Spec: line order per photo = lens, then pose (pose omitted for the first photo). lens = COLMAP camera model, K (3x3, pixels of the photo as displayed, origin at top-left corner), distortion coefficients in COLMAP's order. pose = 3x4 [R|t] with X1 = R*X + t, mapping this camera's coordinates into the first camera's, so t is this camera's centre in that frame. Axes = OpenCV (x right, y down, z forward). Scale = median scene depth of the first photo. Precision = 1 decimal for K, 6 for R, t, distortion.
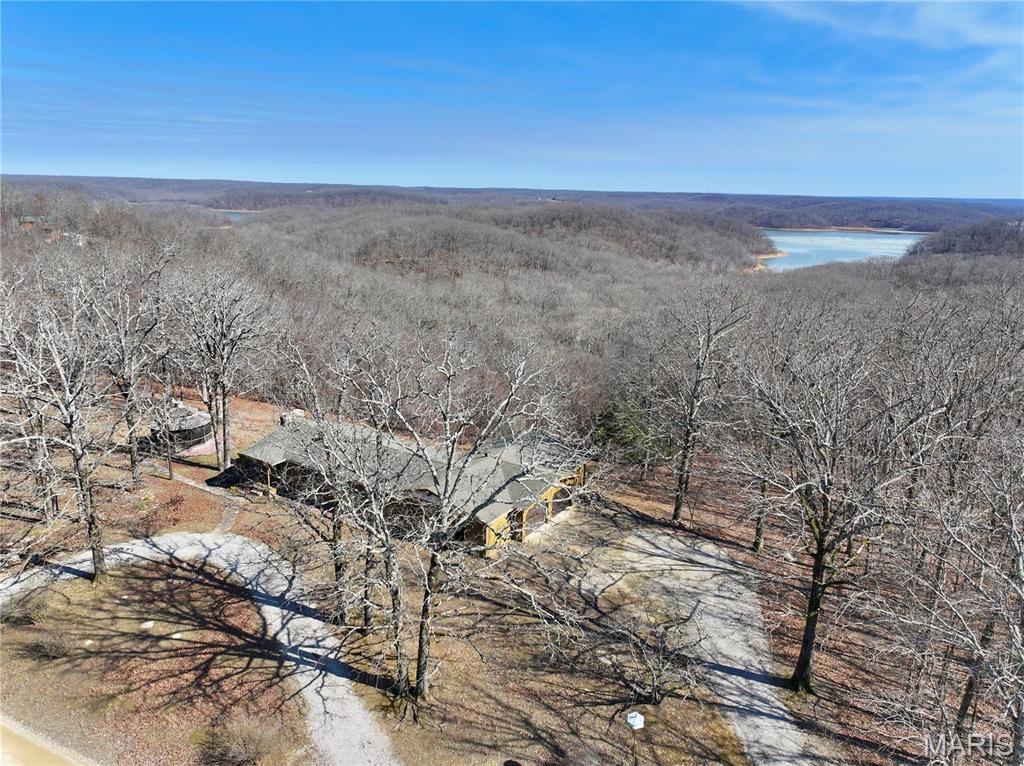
lens RADIAL K [[717.7, 0, 516.4], [0, 717.7, 380.6], [0, 0, 1]] dist [-0.002494, 0.015831]
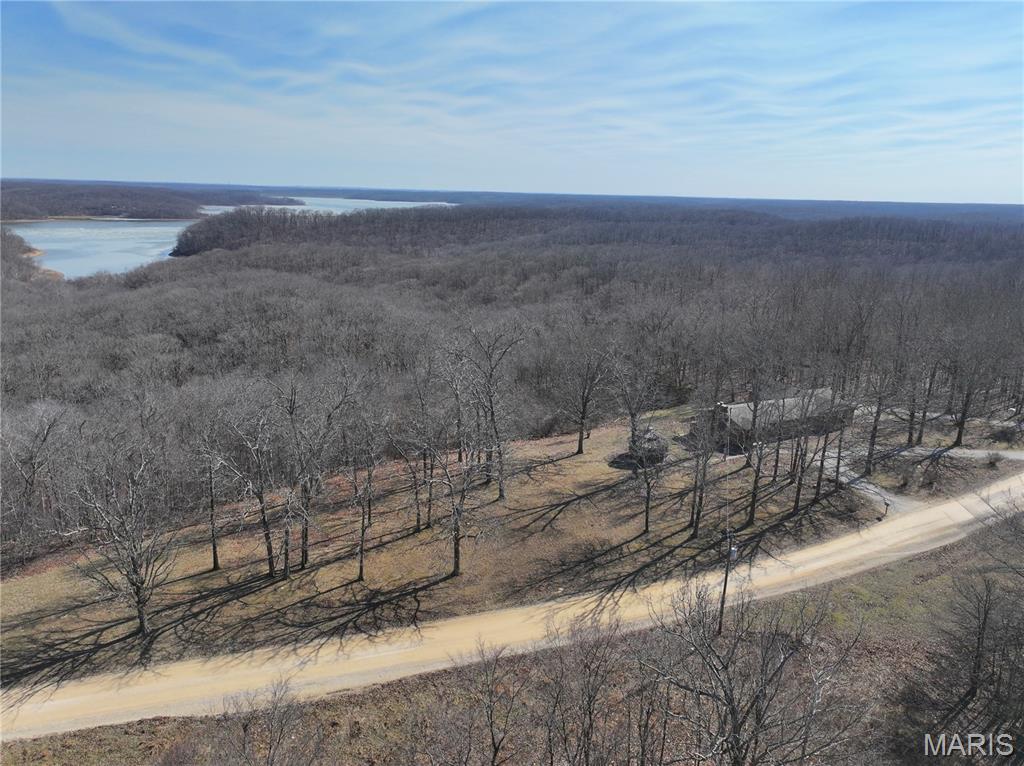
lens RADIAL K [[717.7, 0, 516.4], [0, 717.7, 380.6], [0, 0, 1]] dist [-0.002494, 0.015831]
pose [[0.518607, -0.228516, 0.823910, -0.101037], [0.209735, 0.968181, 0.136514, -0.017737], [-0.828890, 0.102006, 0.550033, 0.024919]]
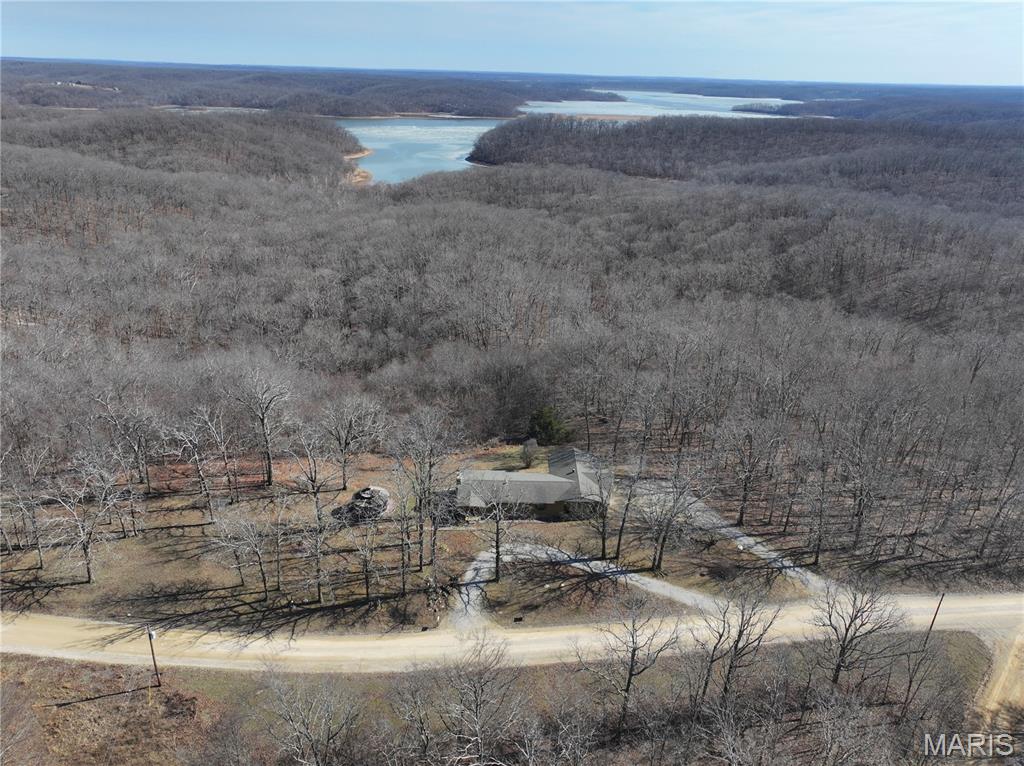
lens RADIAL K [[717.7, 0, 516.4], [0, 717.7, 380.6], [0, 0, 1]] dist [-0.002494, 0.015831]
pose [[0.834060, -0.219321, 0.506203, -0.055540], [0.136101, 0.971020, 0.196460, -0.027625], [-0.534621, -0.094965, 0.839739, -0.030874]]
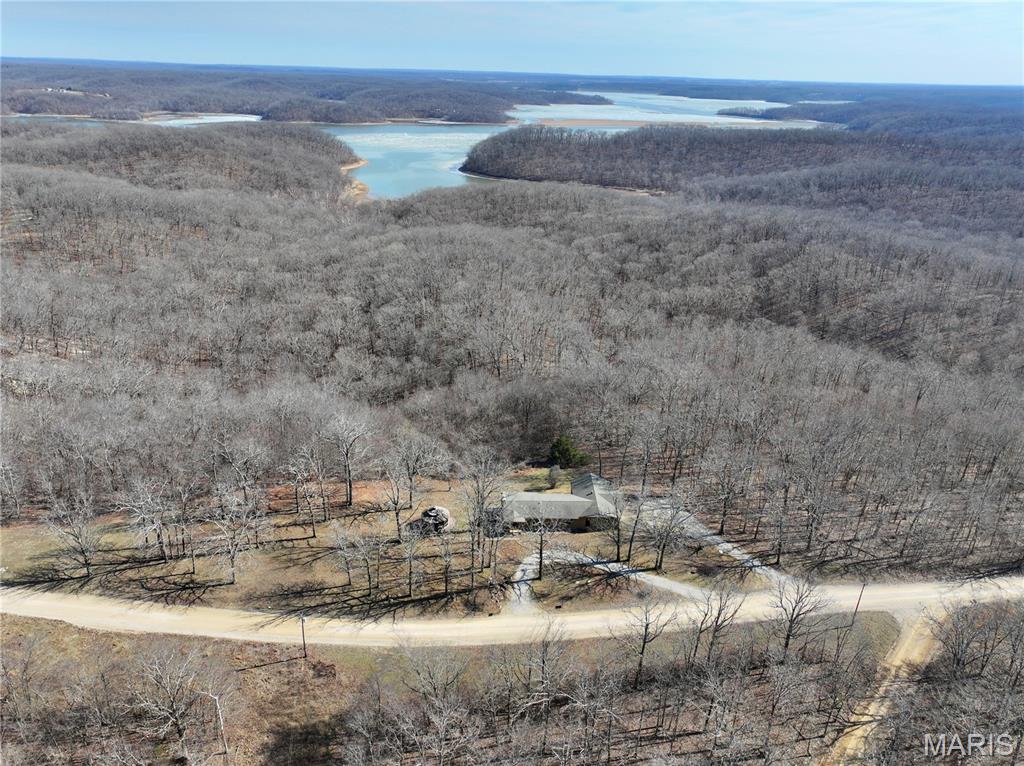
lens RADIAL K [[717.7, 0, 516.4], [0, 717.7, 380.6], [0, 0, 1]] dist [-0.002494, 0.015831]
pose [[0.824130, -0.226137, 0.519300, -0.073934], [0.140112, 0.969740, 0.199930, -0.041409], [-0.548797, -0.092008, 0.830877, -0.049355]]
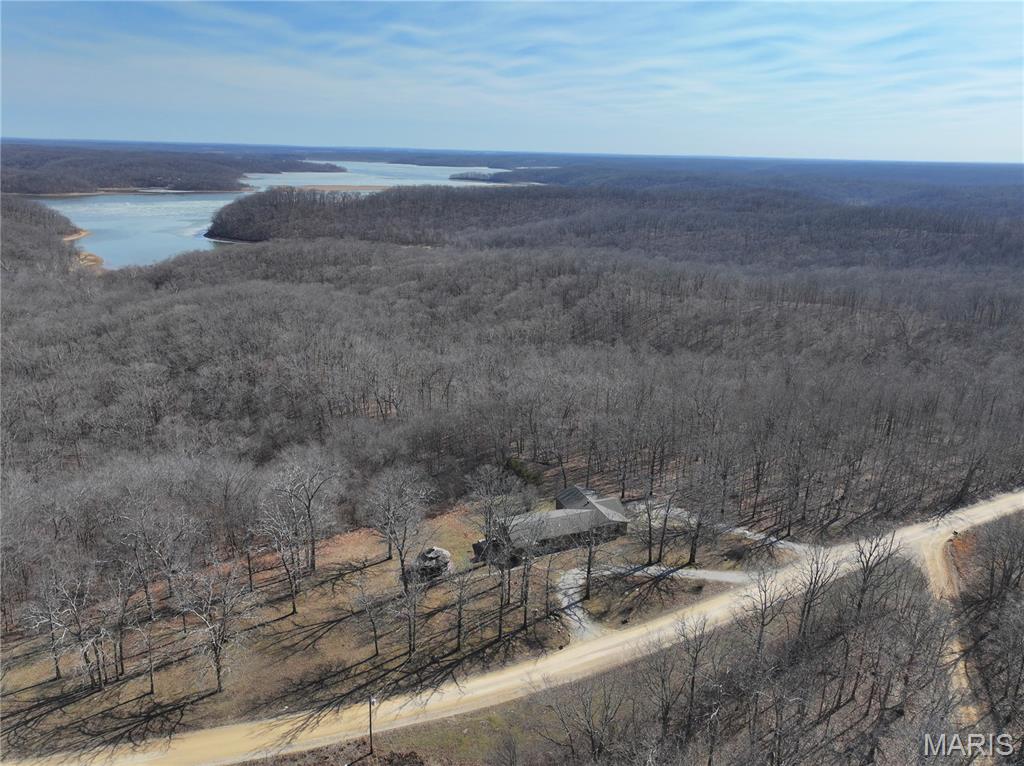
lens RADIAL K [[717.7, 0, 516.4], [0, 717.7, 380.6], [0, 0, 1]] dist [-0.002494, 0.015831]
pose [[0.572021, -0.260217, 0.777868, -0.094611], [0.202185, 0.963813, 0.173739, -0.037175], [-0.794929, 0.057891, 0.603934, -0.015943]]
